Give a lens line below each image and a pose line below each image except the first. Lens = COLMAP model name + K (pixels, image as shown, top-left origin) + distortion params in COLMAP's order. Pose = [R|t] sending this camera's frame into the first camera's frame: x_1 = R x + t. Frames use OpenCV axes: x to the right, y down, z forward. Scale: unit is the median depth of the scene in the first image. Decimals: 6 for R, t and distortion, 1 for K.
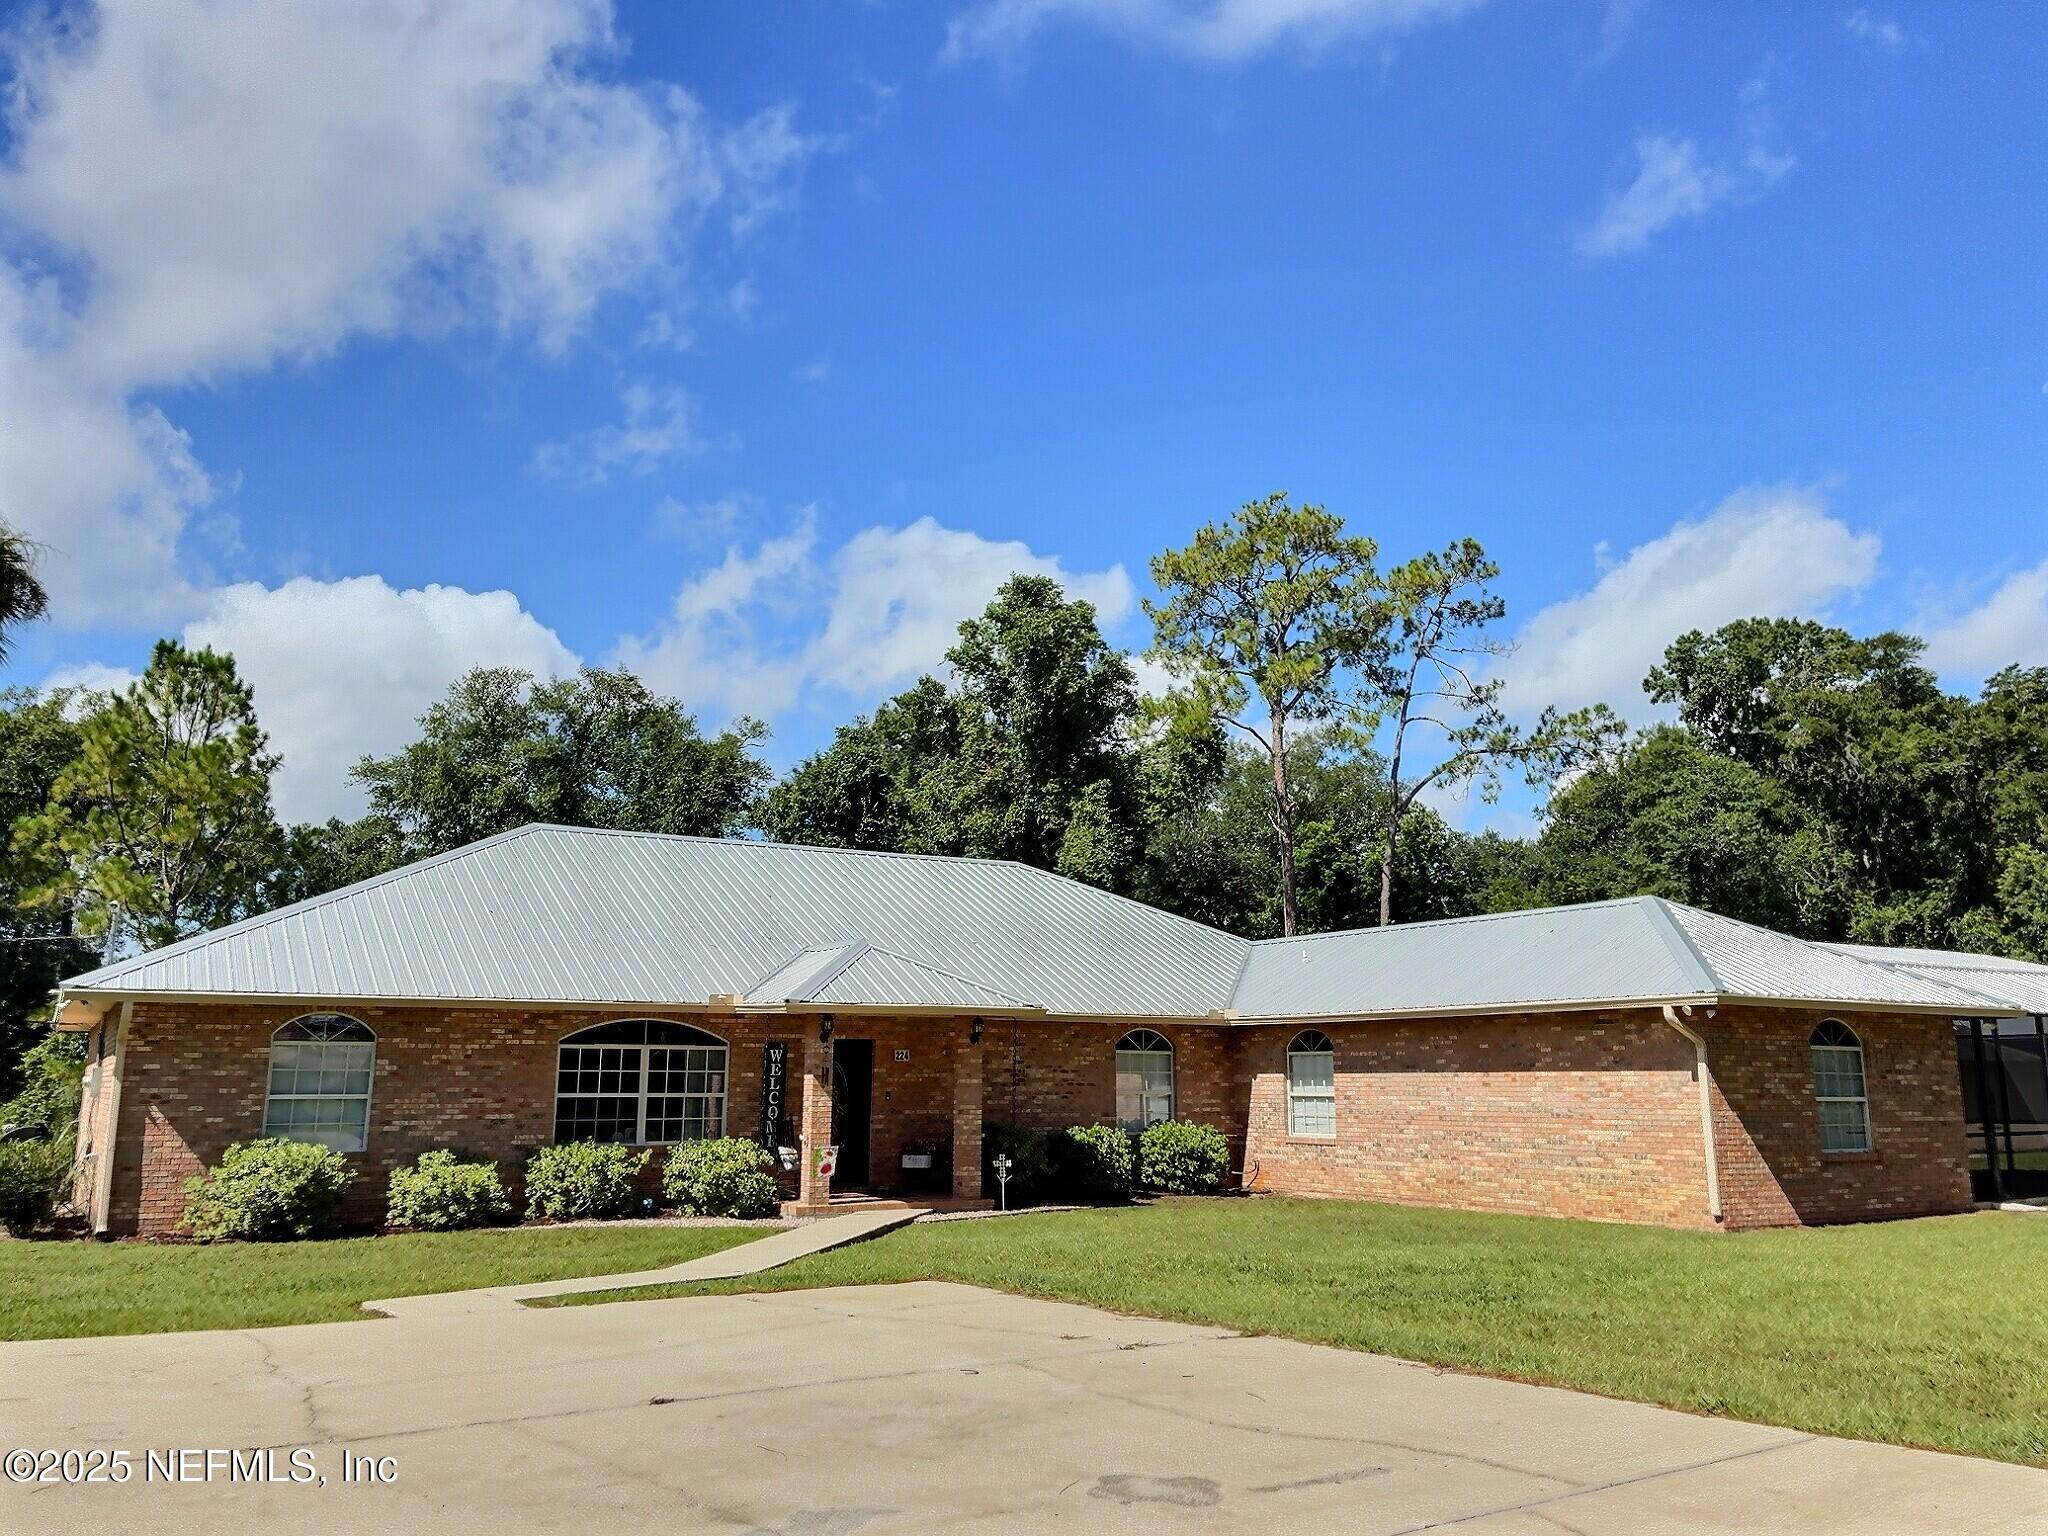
lens RADIAL K [[1548.0, 0, 1024.0], [0, 1548.0, 768.0], [0, 0, 1]] dist [0.050276, -0.075848]
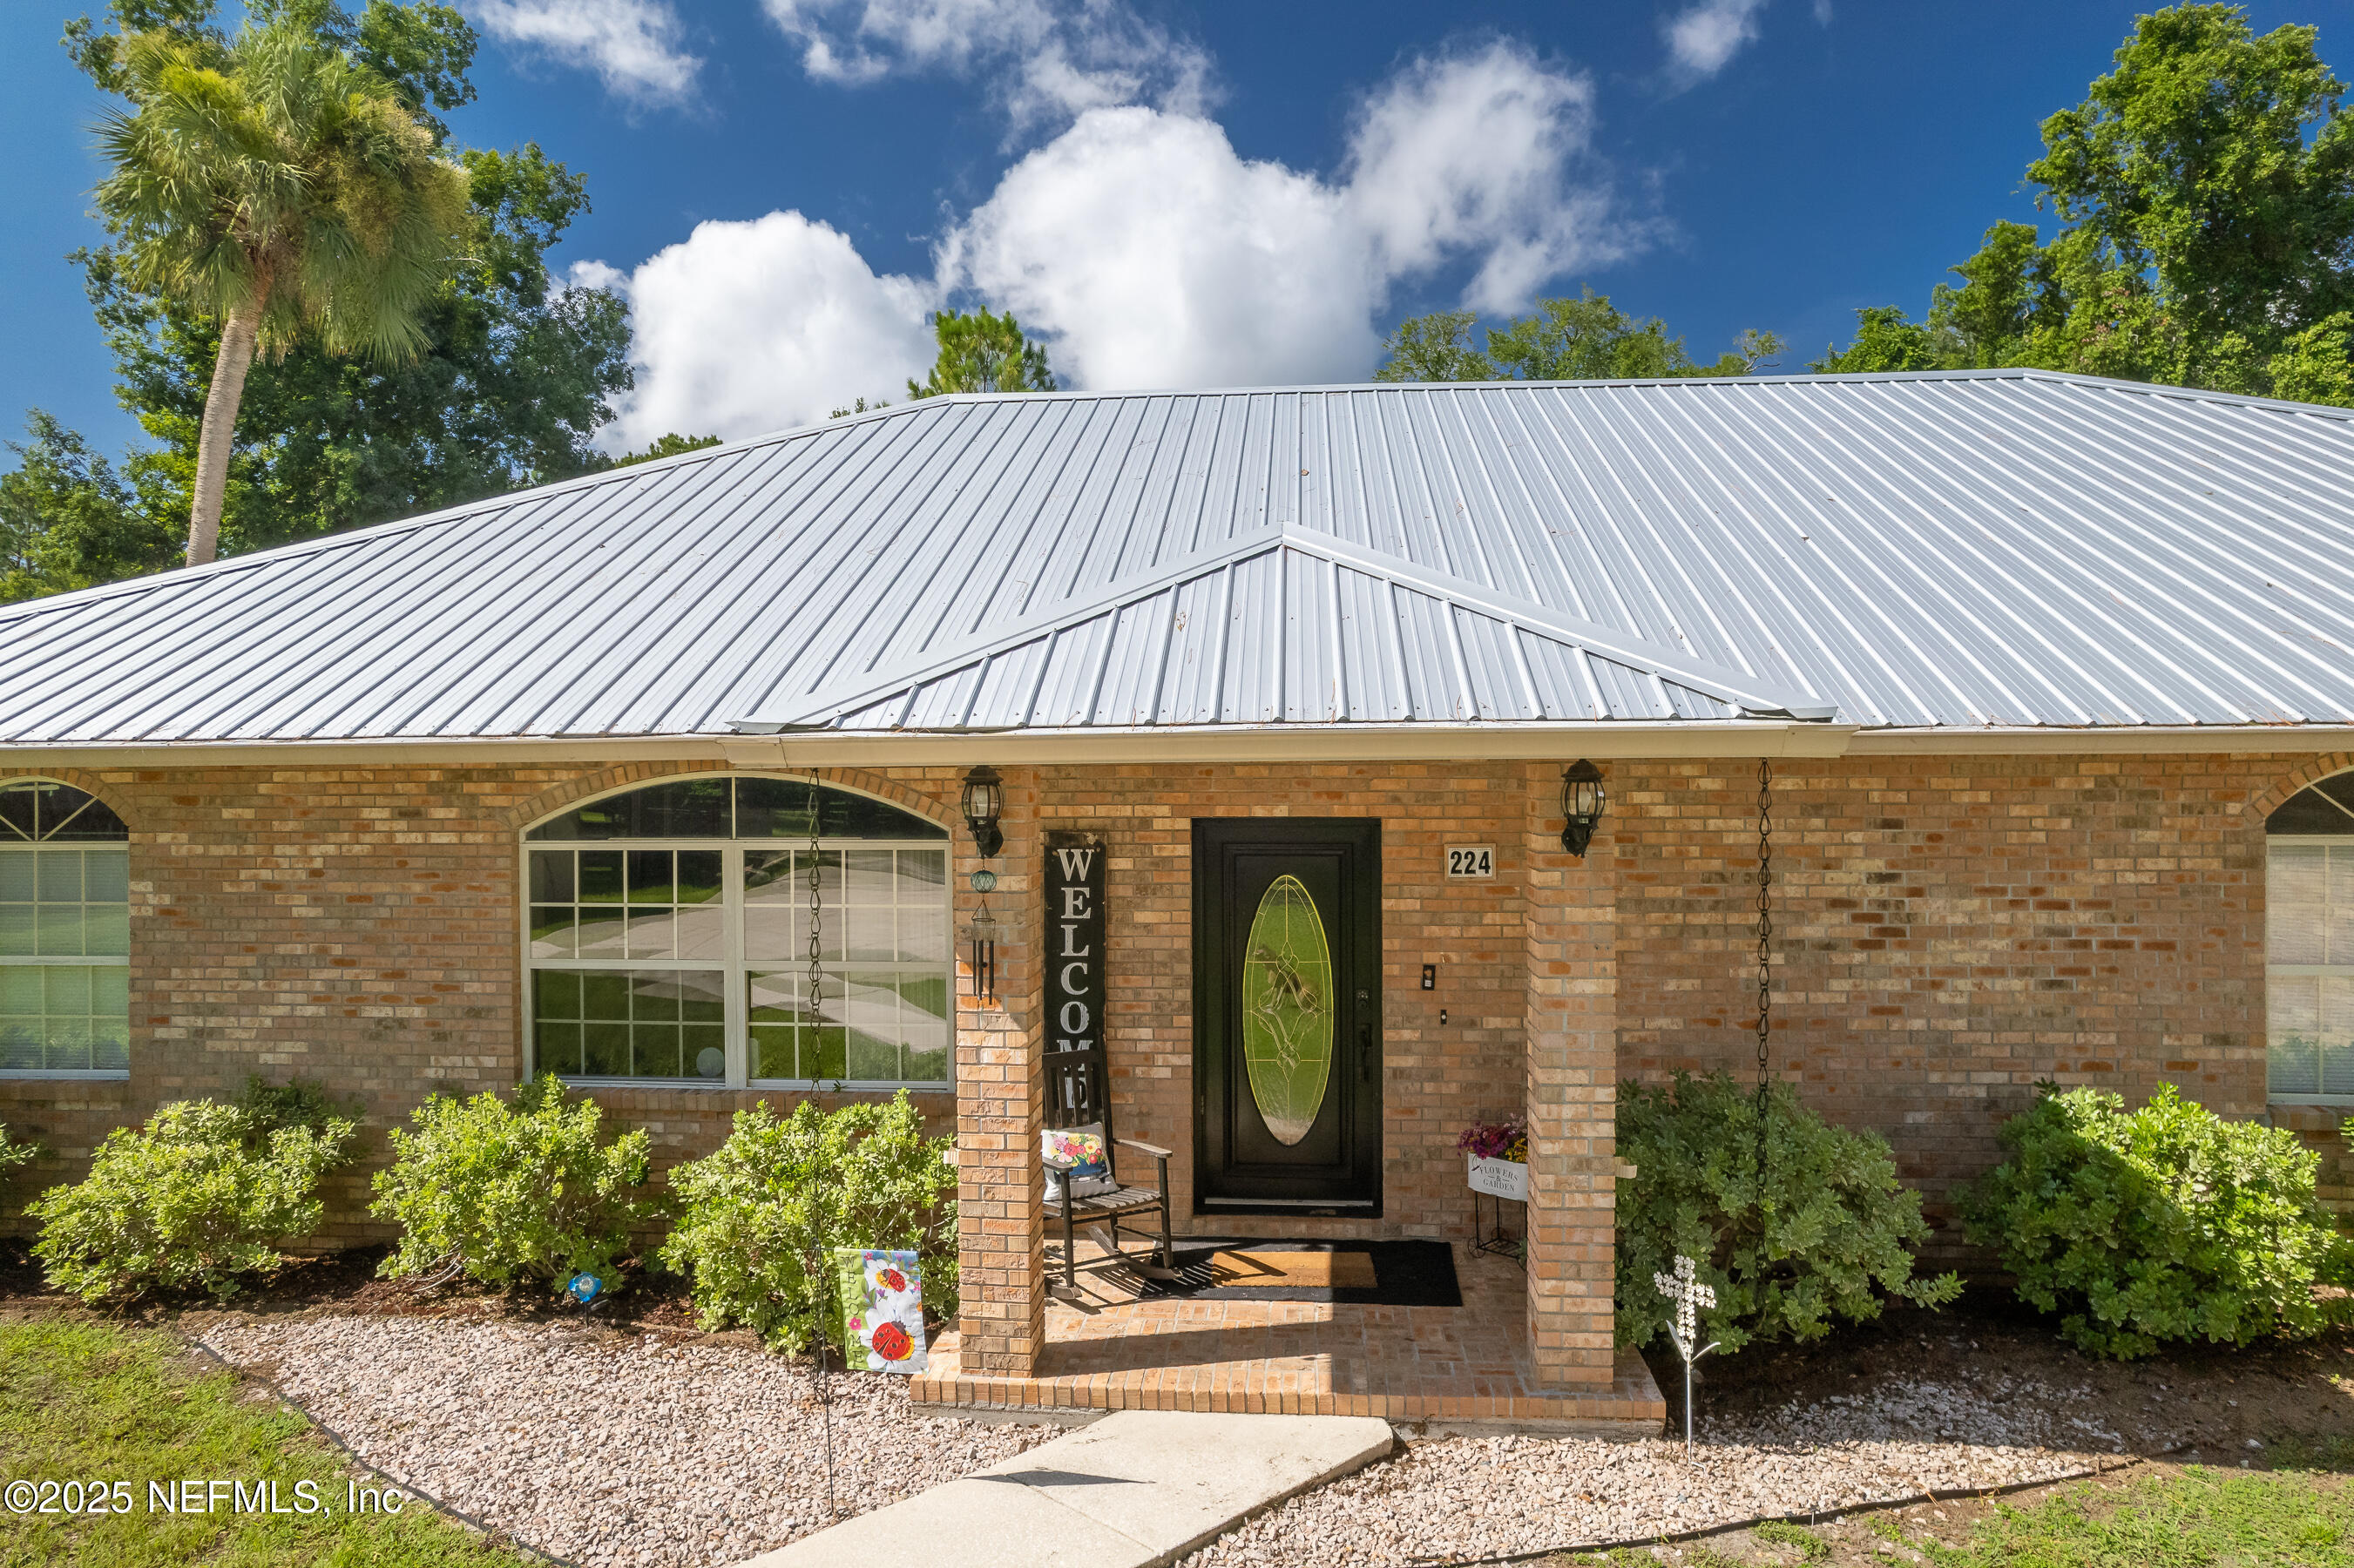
lens RADIAL K [[1499.3, 0, 1177.1], [0, 1499.3, 725.4], [0, 0, 1]] dist [-0.029212, 0.040066]
pose [[0.809742, -0.025866, -0.586215, 0.069930], [0.121054, 0.984901, 0.123755, 0.114268], [0.574163, -0.171173, 0.800648, 0.755637]]
